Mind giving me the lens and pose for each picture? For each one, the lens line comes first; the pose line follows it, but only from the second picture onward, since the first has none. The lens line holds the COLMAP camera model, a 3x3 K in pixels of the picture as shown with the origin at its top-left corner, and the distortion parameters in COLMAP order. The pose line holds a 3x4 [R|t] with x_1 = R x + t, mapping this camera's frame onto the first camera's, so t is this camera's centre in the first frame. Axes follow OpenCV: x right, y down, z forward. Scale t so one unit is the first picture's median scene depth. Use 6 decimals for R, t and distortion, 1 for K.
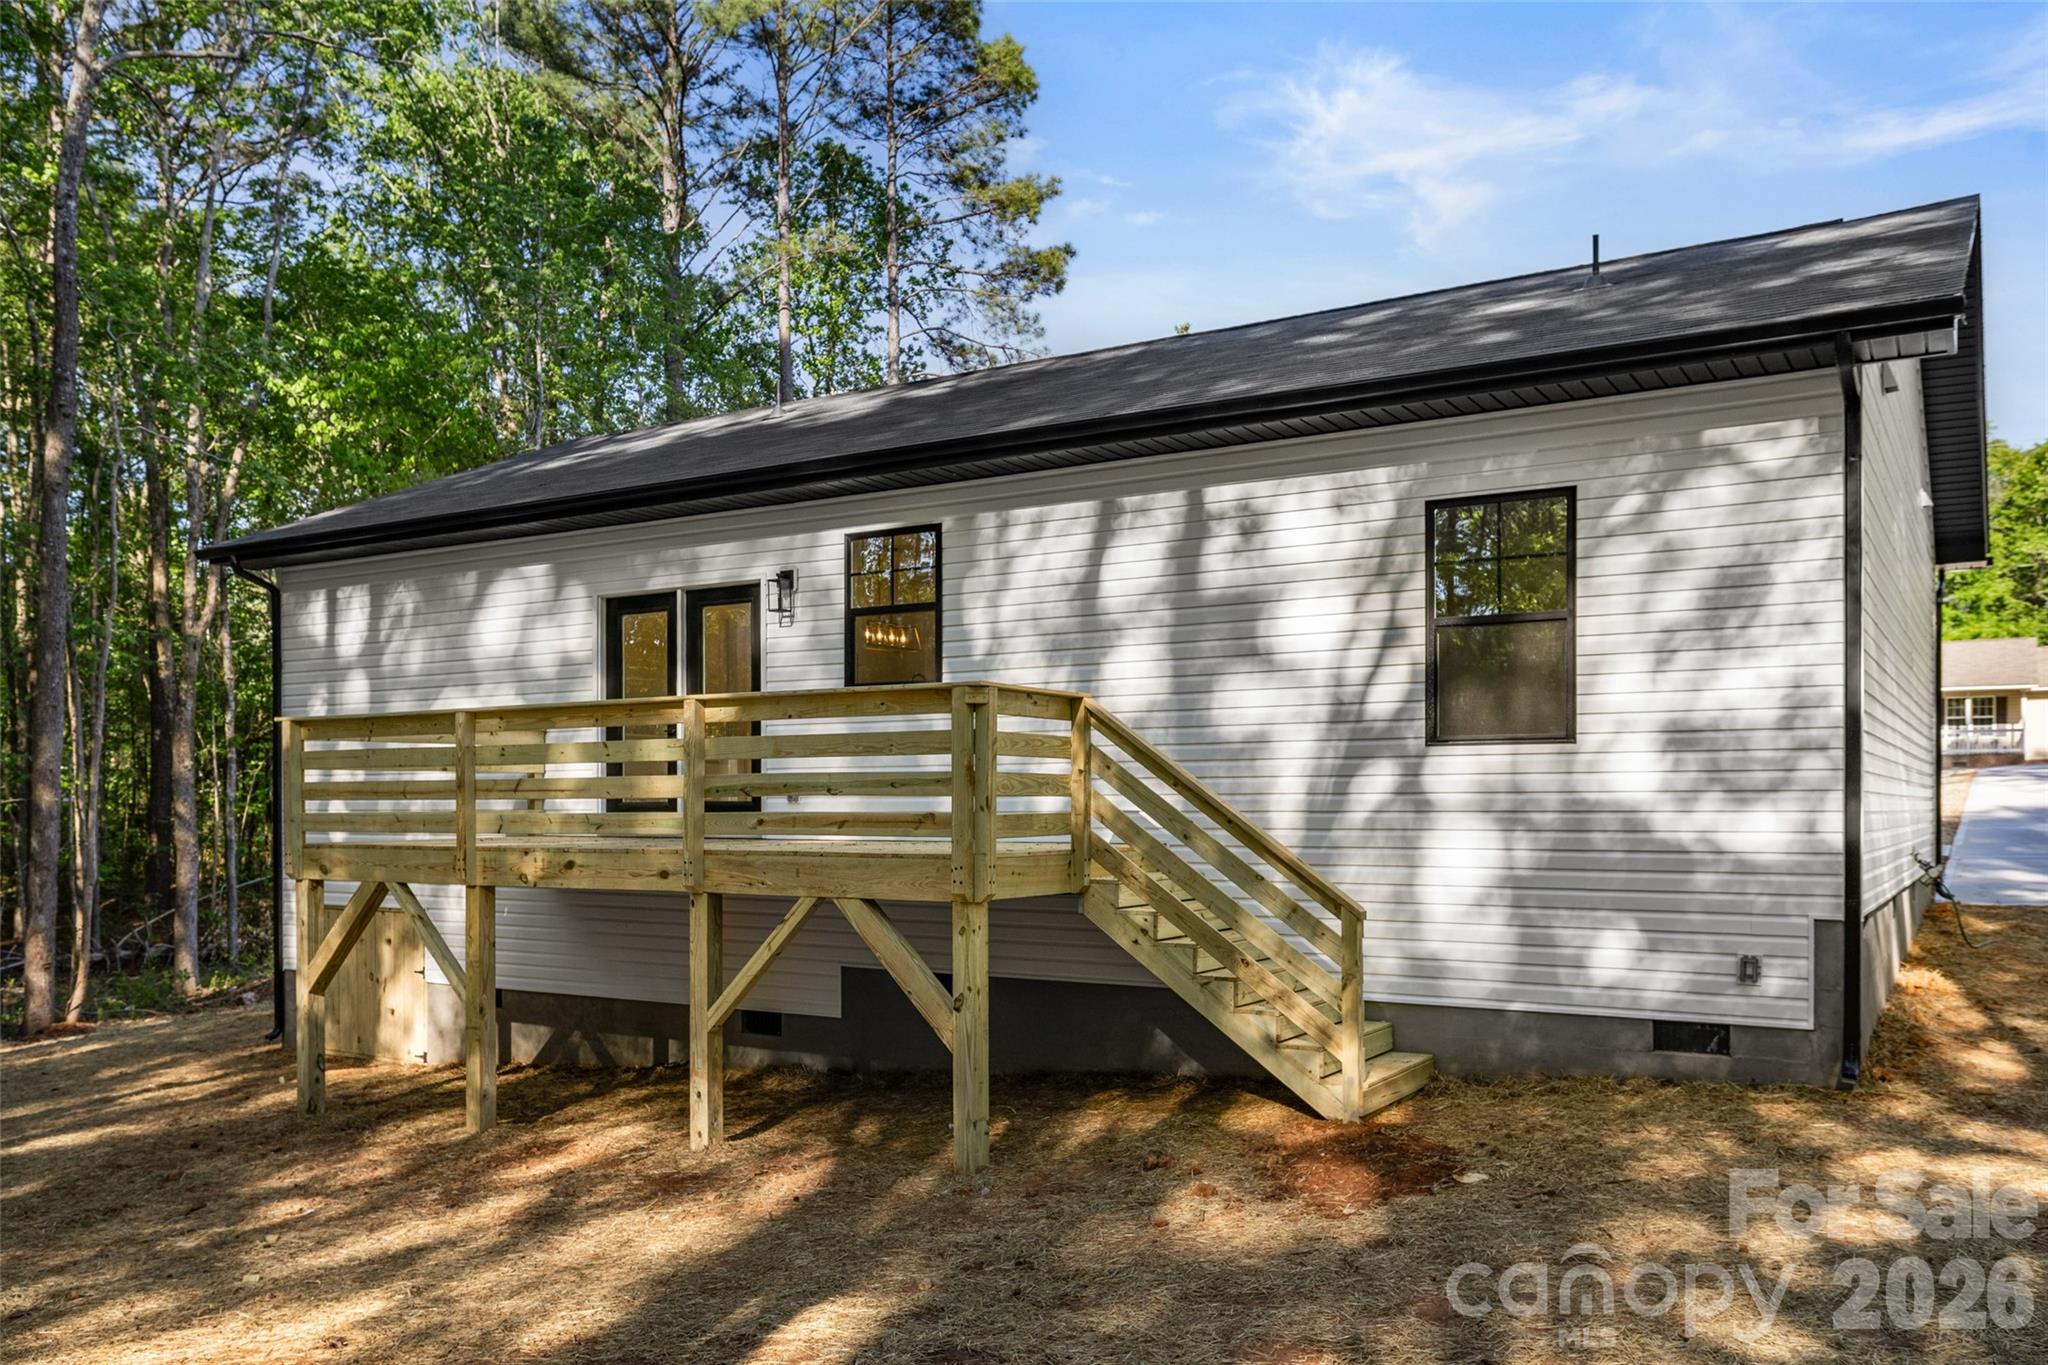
lens RADIAL K [[1569.2, 0, 1026.7], [0, 1569.2, 831.0], [0, 0, 1]] dist [0.010569, -0.009586]
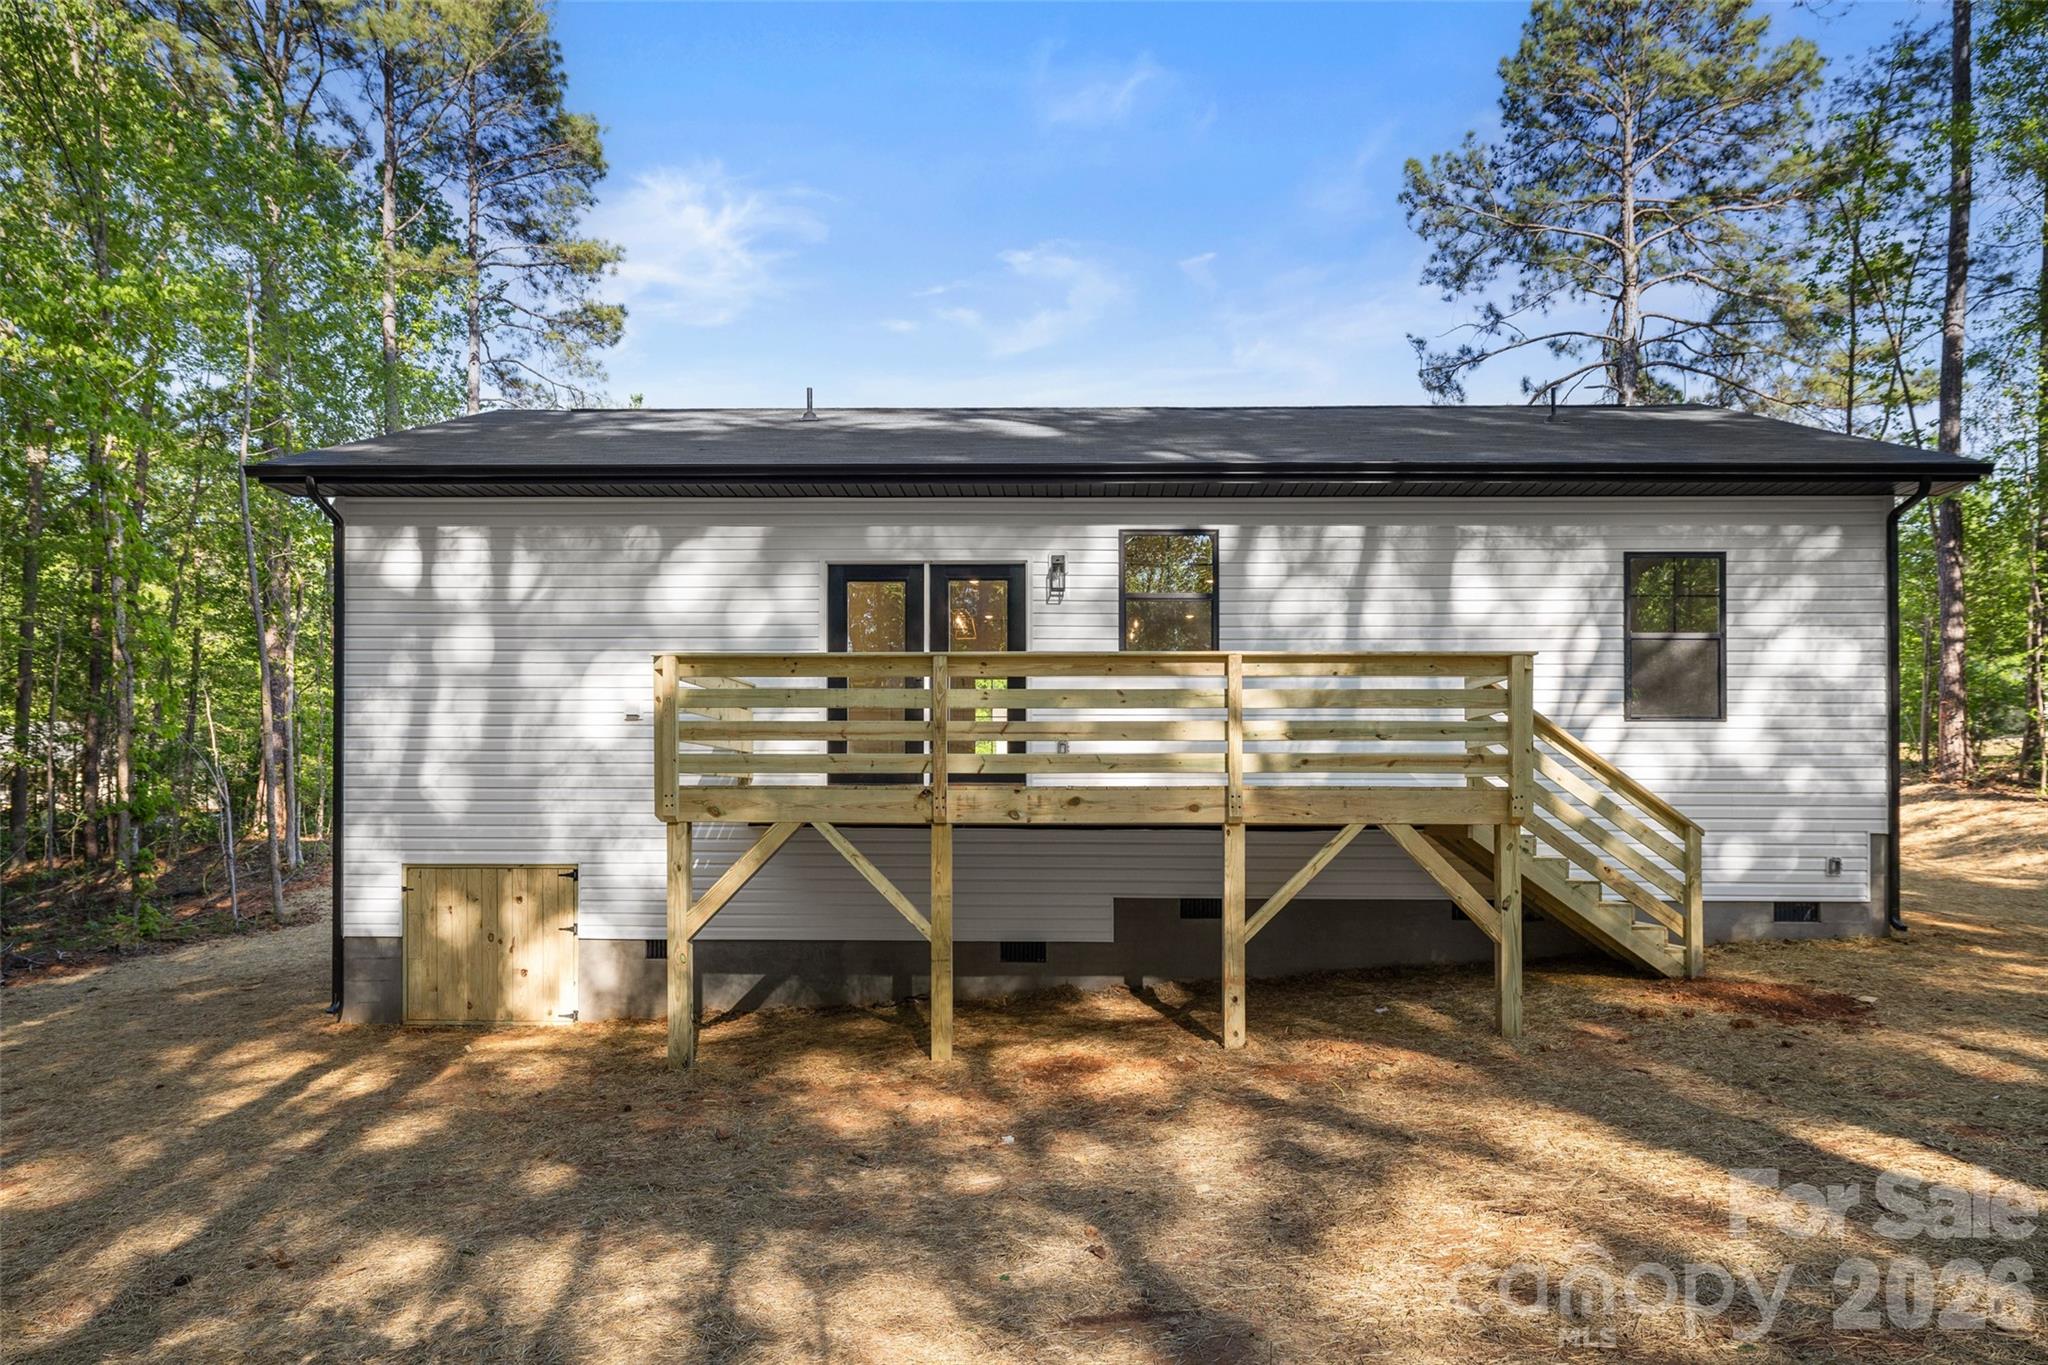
lens RADIAL K [[1275.1, 0, 1025.1], [0, 1275.1, 808.2], [0, 0, 1]] dist [0.001689, -0.000094]
pose [[0.861746, 0.006252, 0.507301, -0.646260], [0.005114, 0.999766, -0.021008, 0.037391], [-0.507314, 0.020698, 0.861513, 0.216495]]
